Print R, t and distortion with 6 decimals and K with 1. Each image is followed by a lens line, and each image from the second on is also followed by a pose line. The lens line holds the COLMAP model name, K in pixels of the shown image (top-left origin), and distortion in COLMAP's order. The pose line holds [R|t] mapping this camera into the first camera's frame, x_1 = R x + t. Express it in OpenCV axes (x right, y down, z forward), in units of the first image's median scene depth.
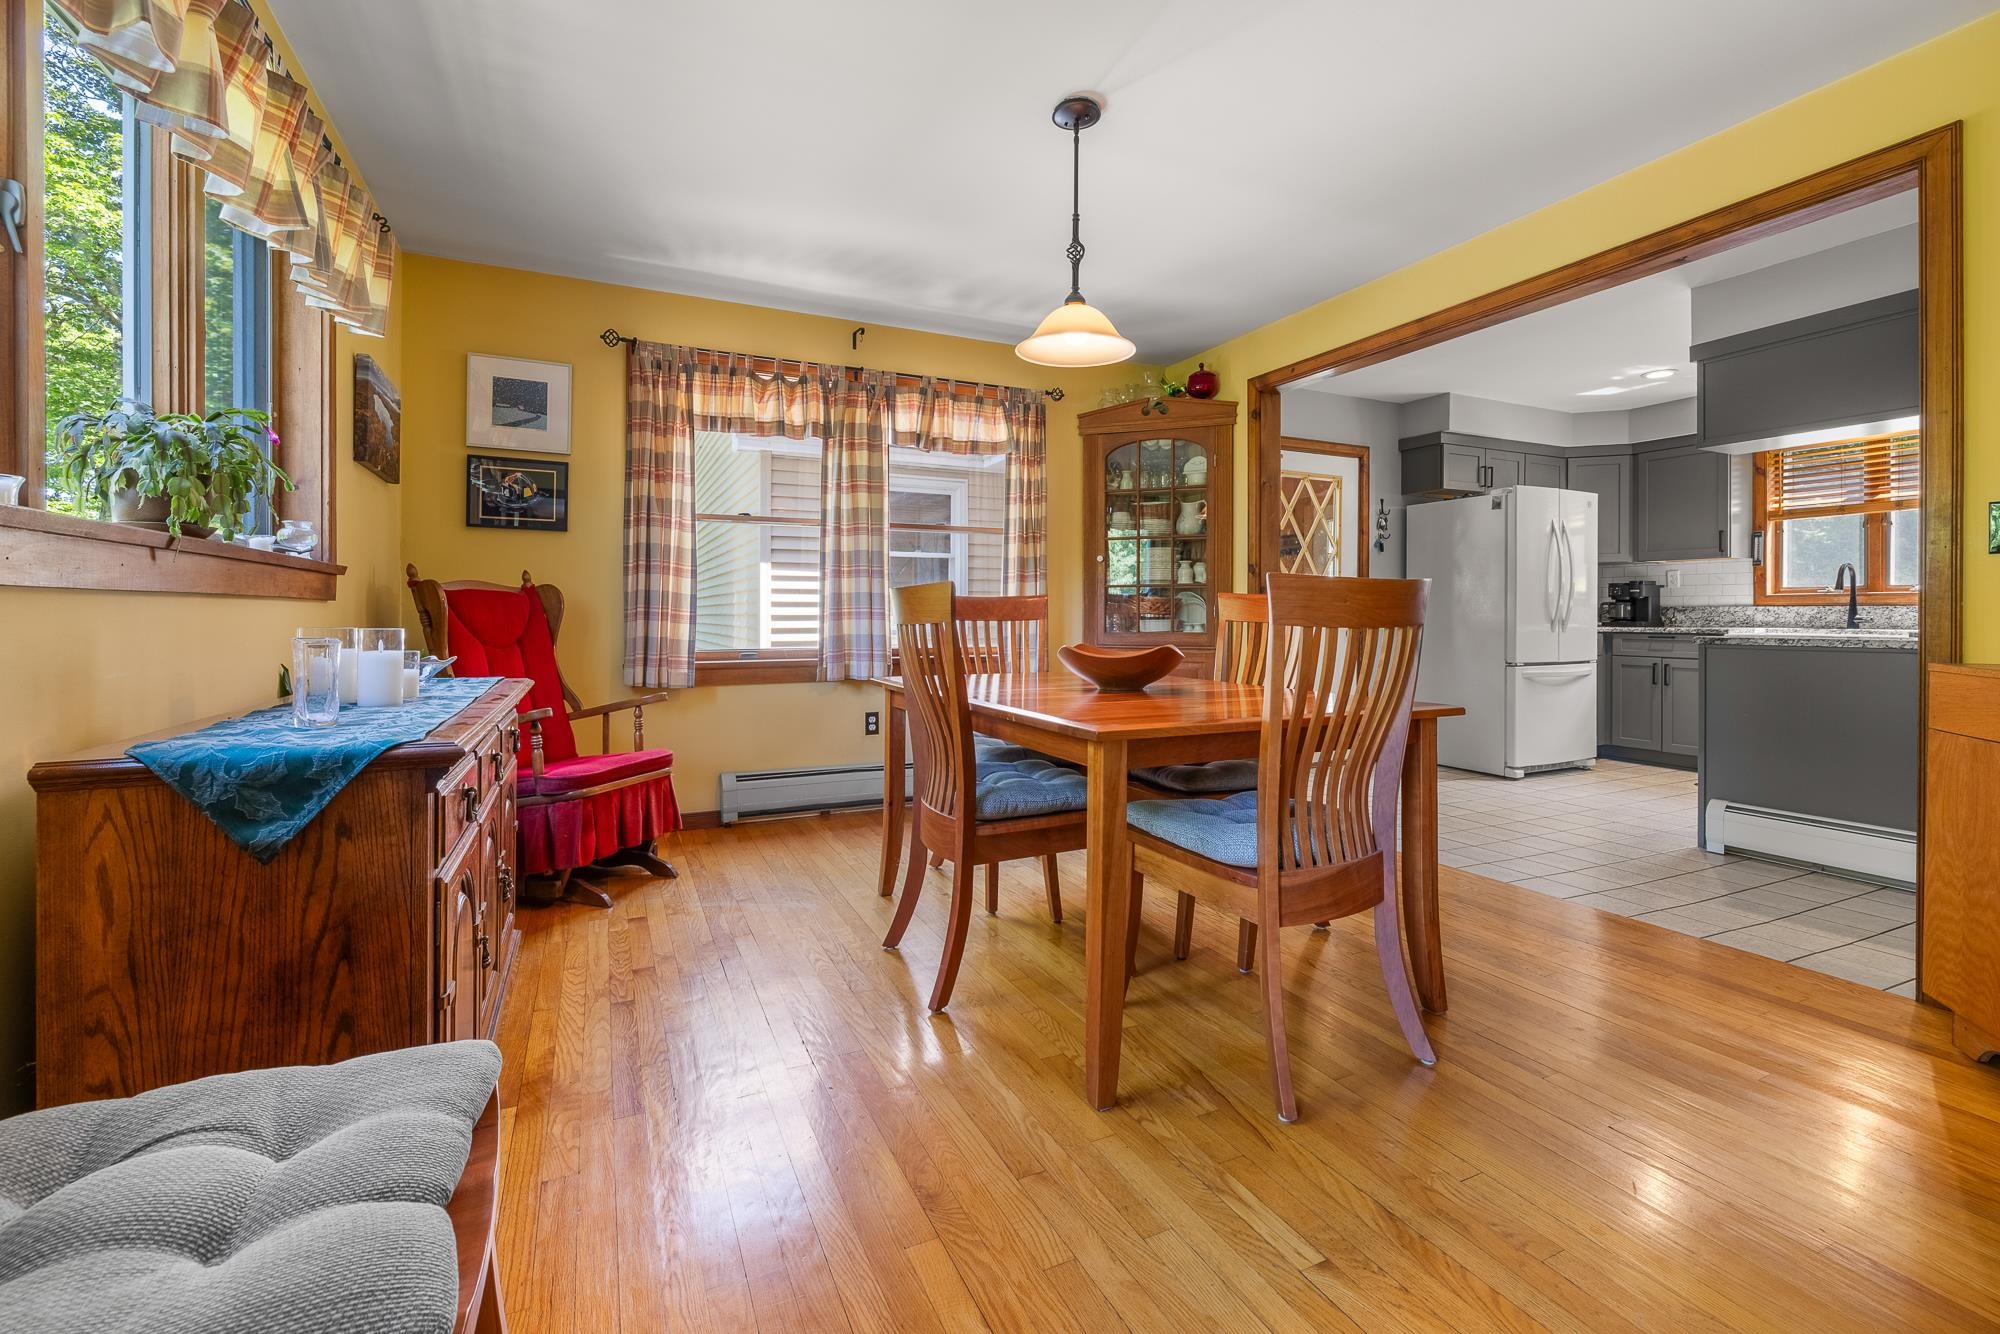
lens RADIAL K [[850.4, 0, 997.2], [0, 850.4, 620.0], [0, 0, 1]] dist [-0.002886, -0.000134]
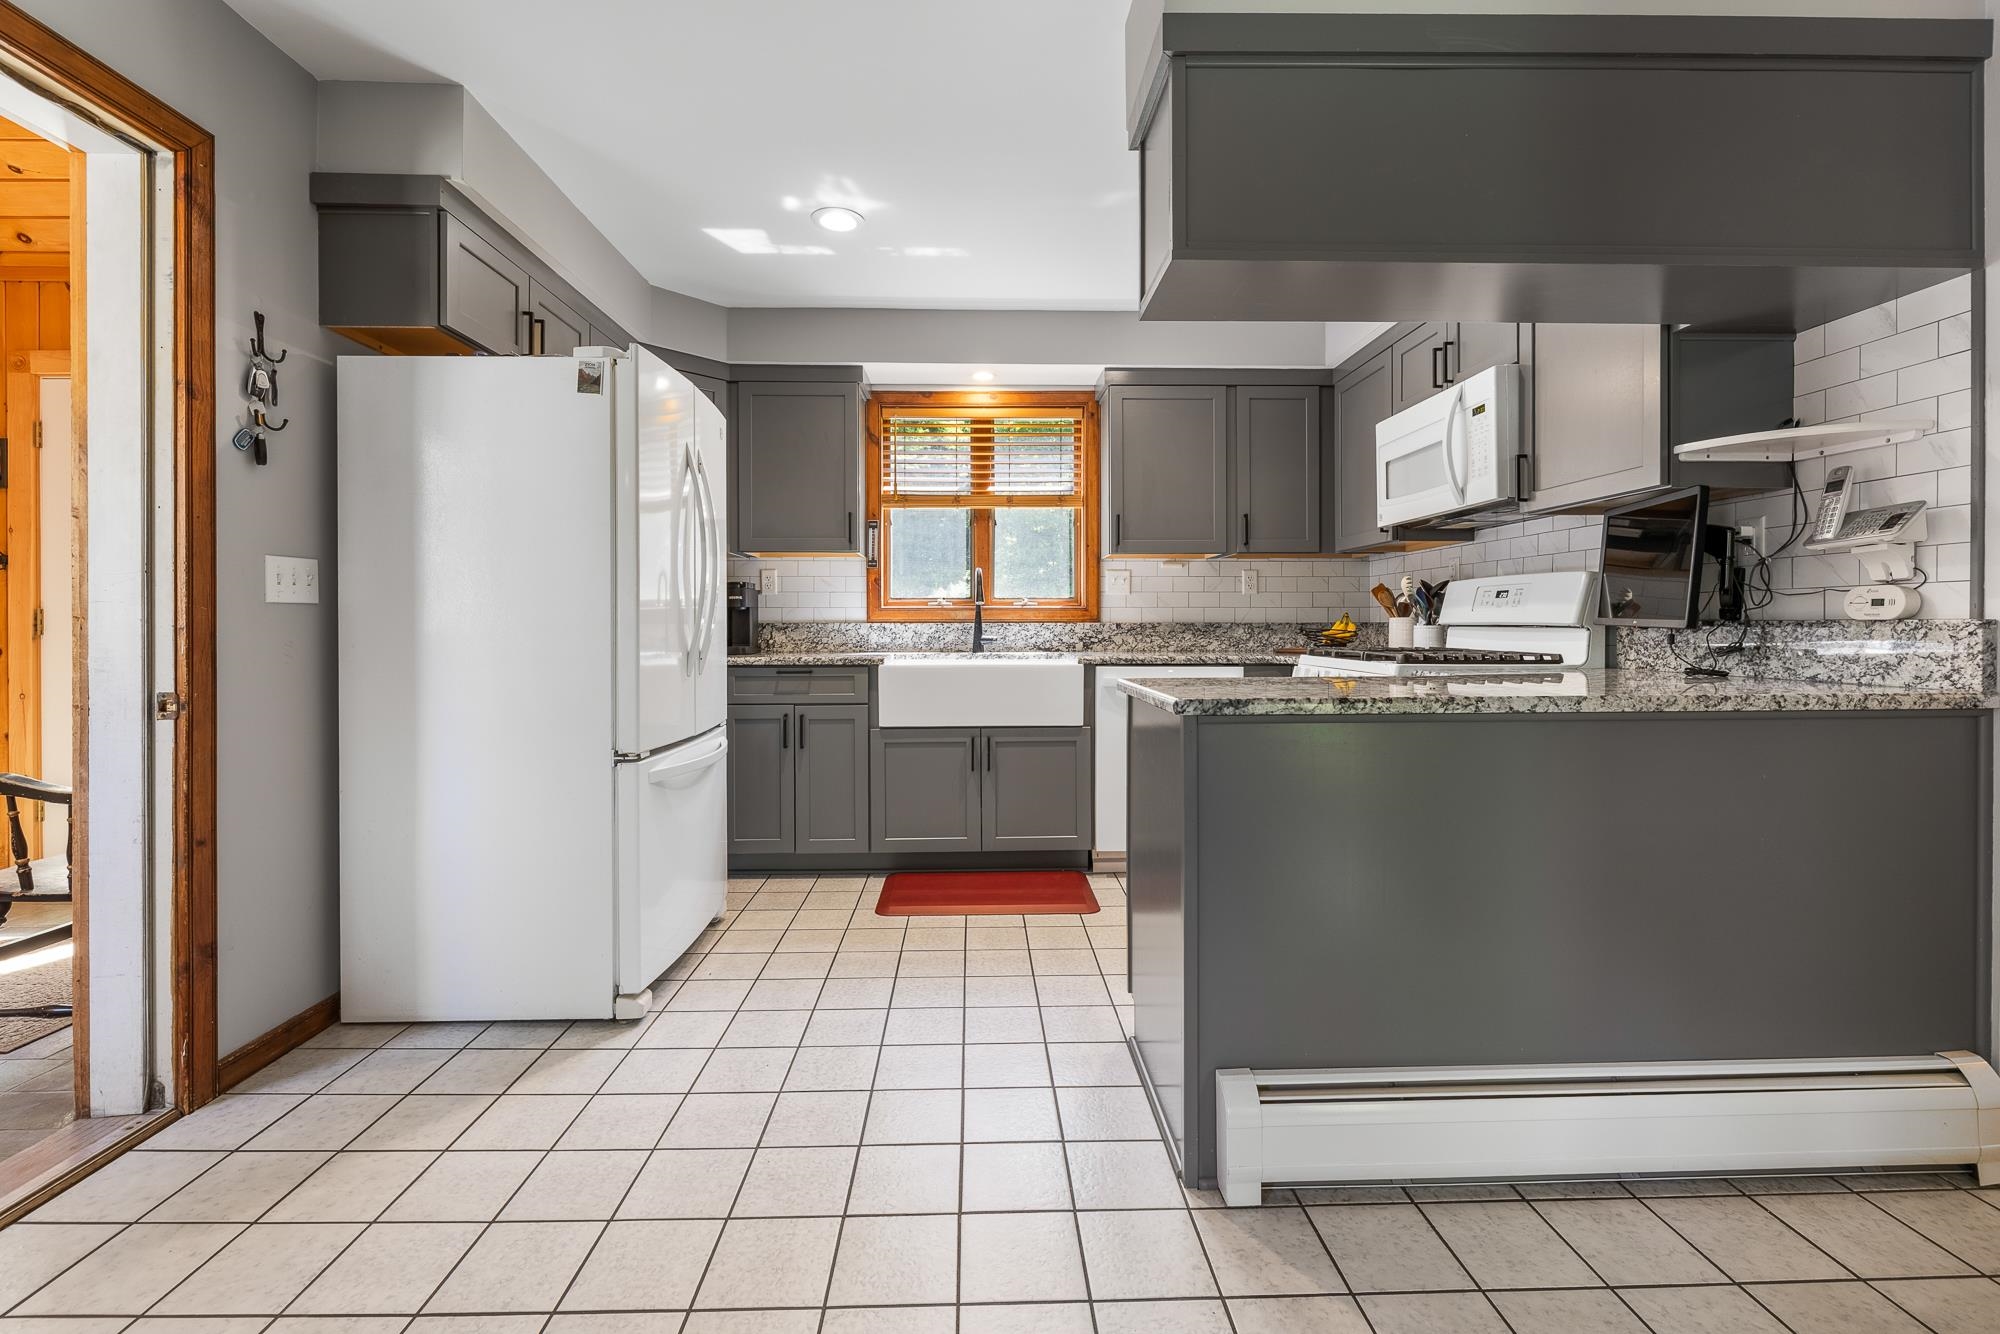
lens RADIAL K [[856.3, 0, 997.3], [0, 856.3, 629.3], [0, 0, 1]] dist [-0.000771, -0.000482]
pose [[0.395790, -0.006159, 0.918320, 0.262509], [0.008873, 0.999956, 0.002883, -0.011833], [-0.918298, 0.007007, 0.395827, 0.613821]]
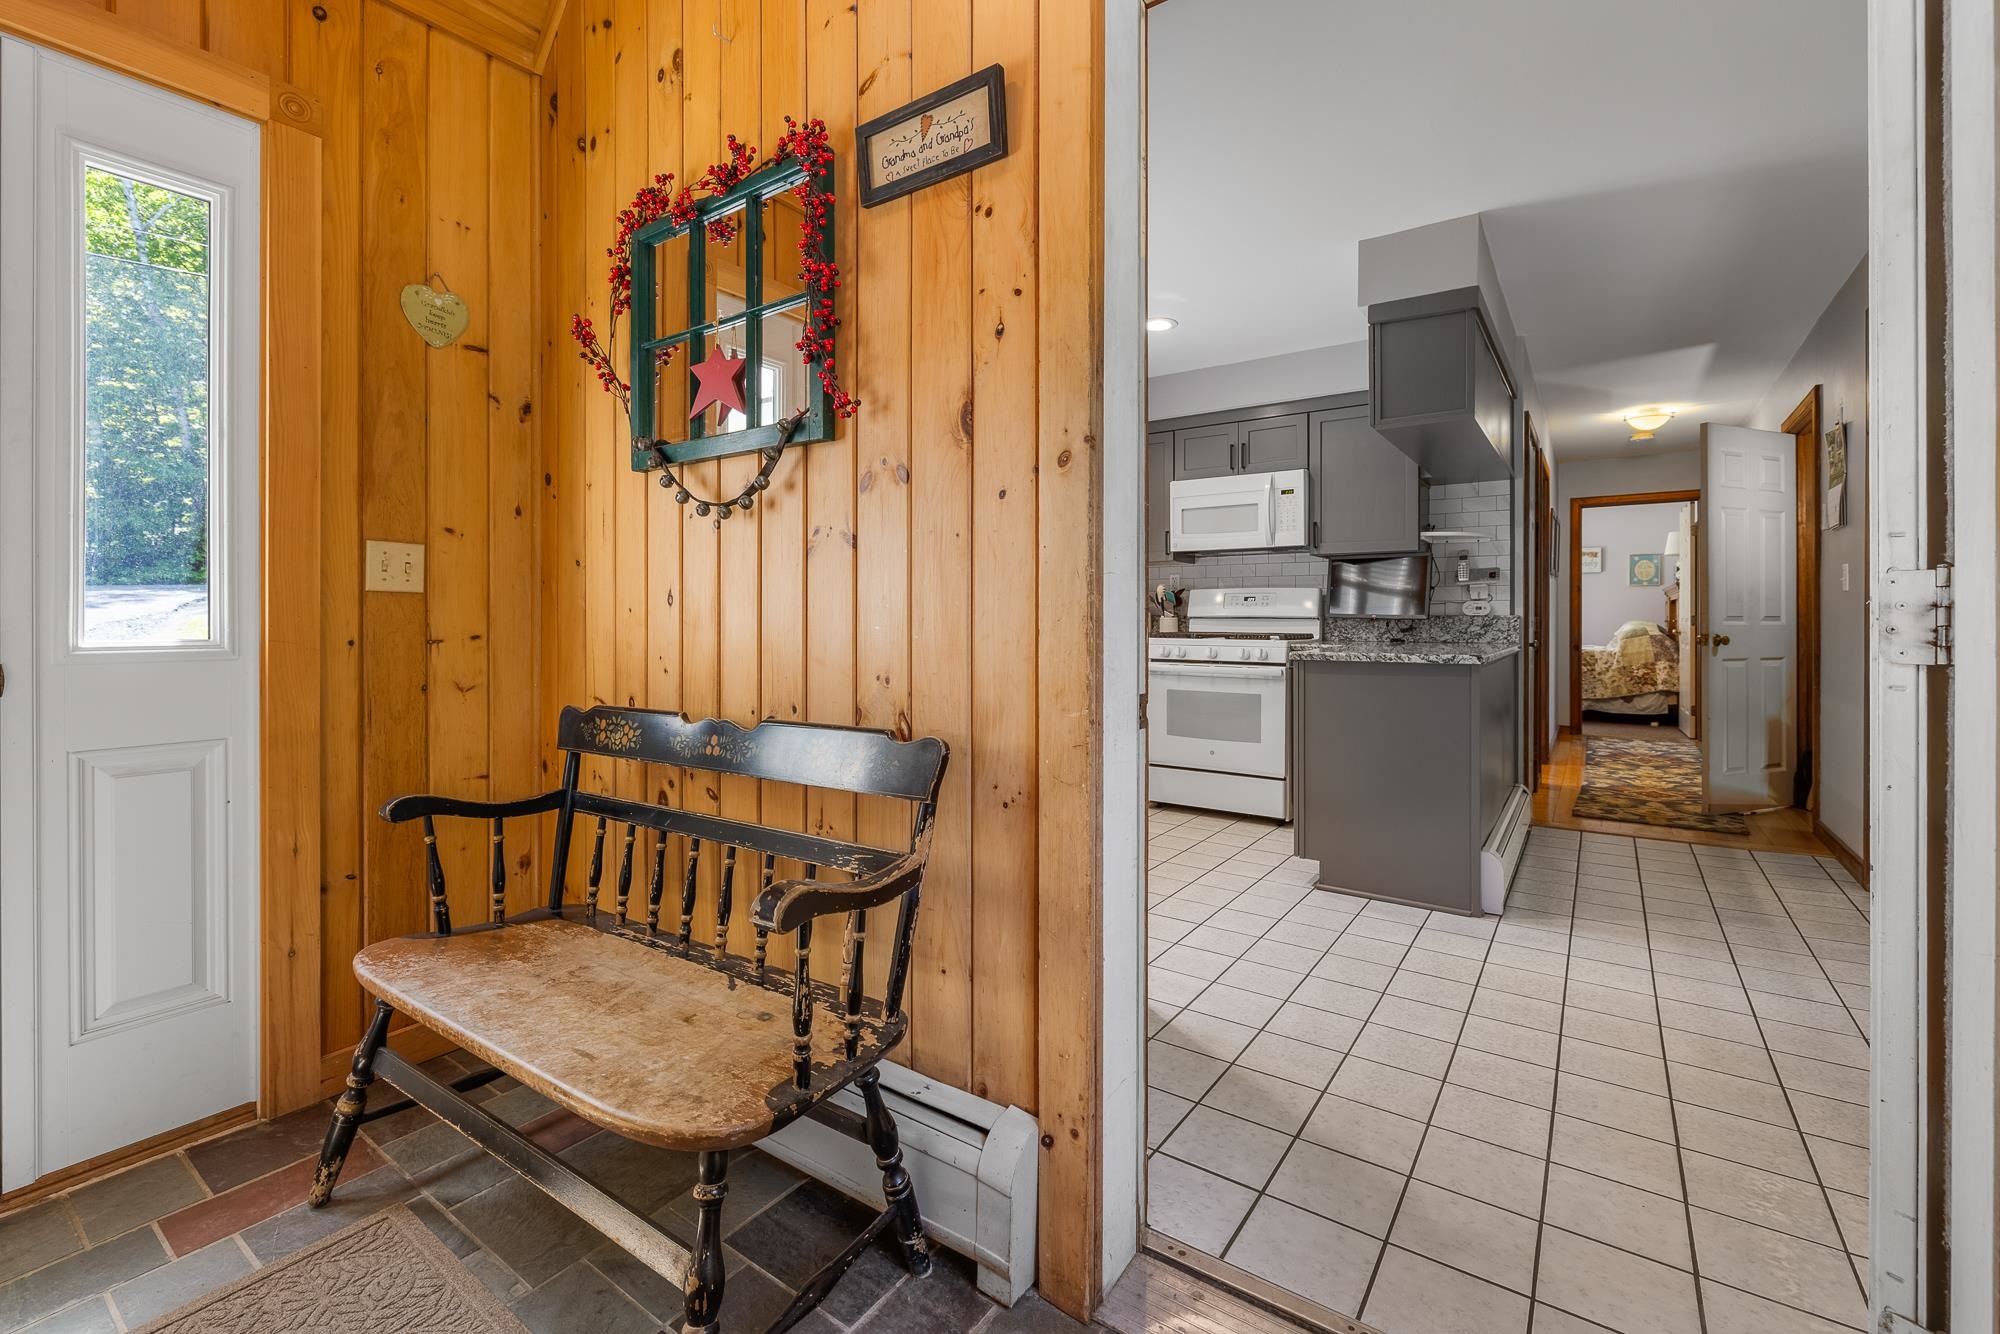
lens RADIAL K [[850.4, 0, 997.2], [0, 850.4, 620.0], [0, 0, 1]] dist [-0.002886, -0.000134]
pose [[-0.492001, -0.002731, 0.870591, 0.236152], [0.004543, 0.999973, 0.005705, -0.013711], [-0.870583, 0.006762, -0.491975, 1.201095]]
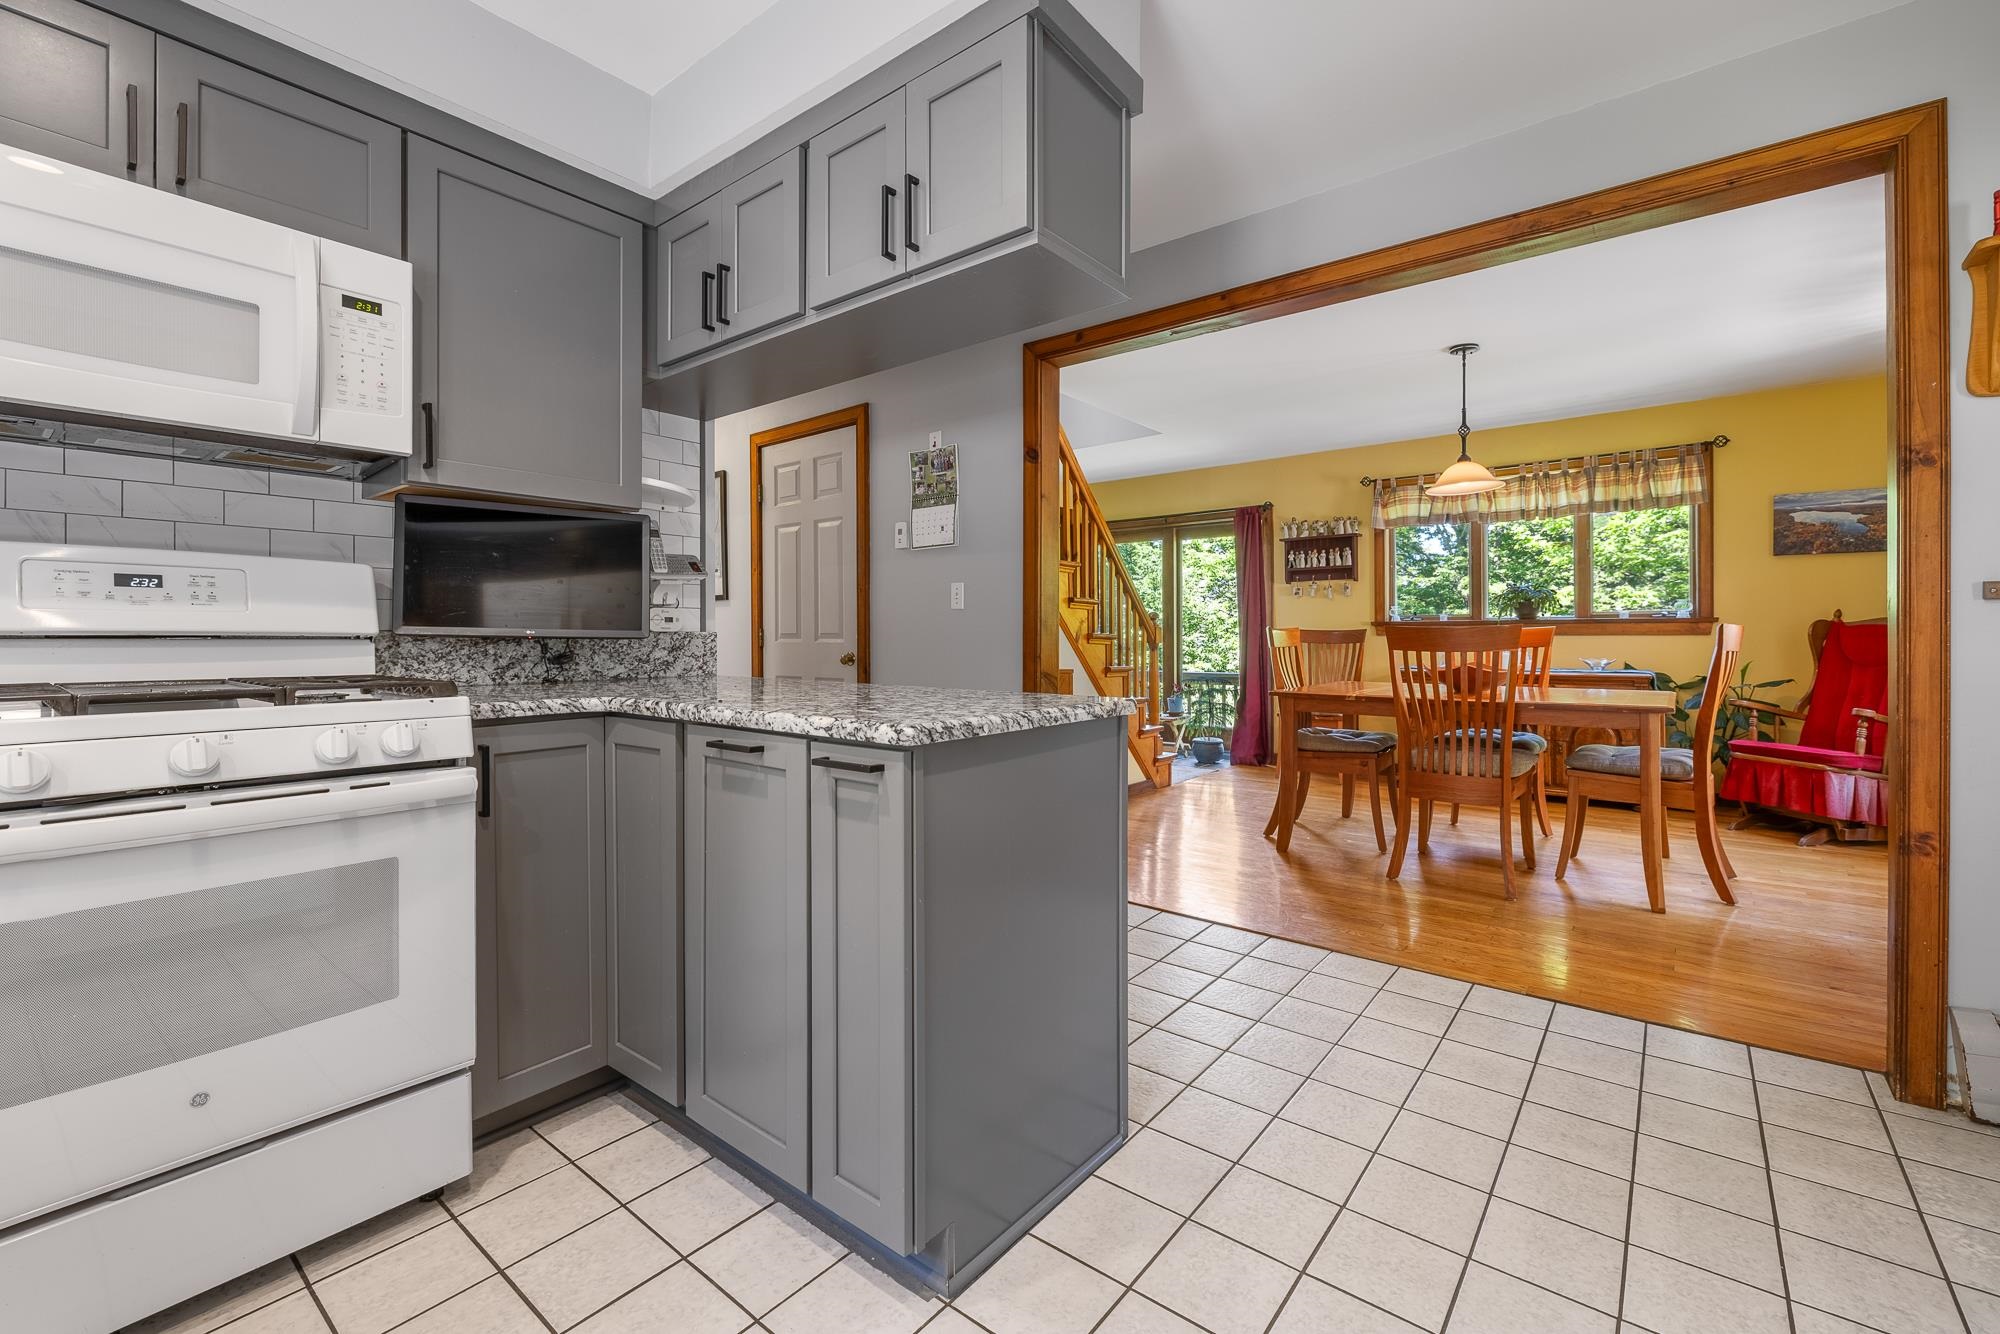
lens RADIAL K [[848.0, 0, 1008.6], [0, 848.0, 632.3], [0, 0, 1]] dist [-0.003455, 0.000404]
pose [[-0.895467, -0.000301, -0.445127, 0.737318], [-0.001488, 0.999996, 0.002319, -0.012565], [0.445125, 0.002739, -0.895464, 0.937180]]
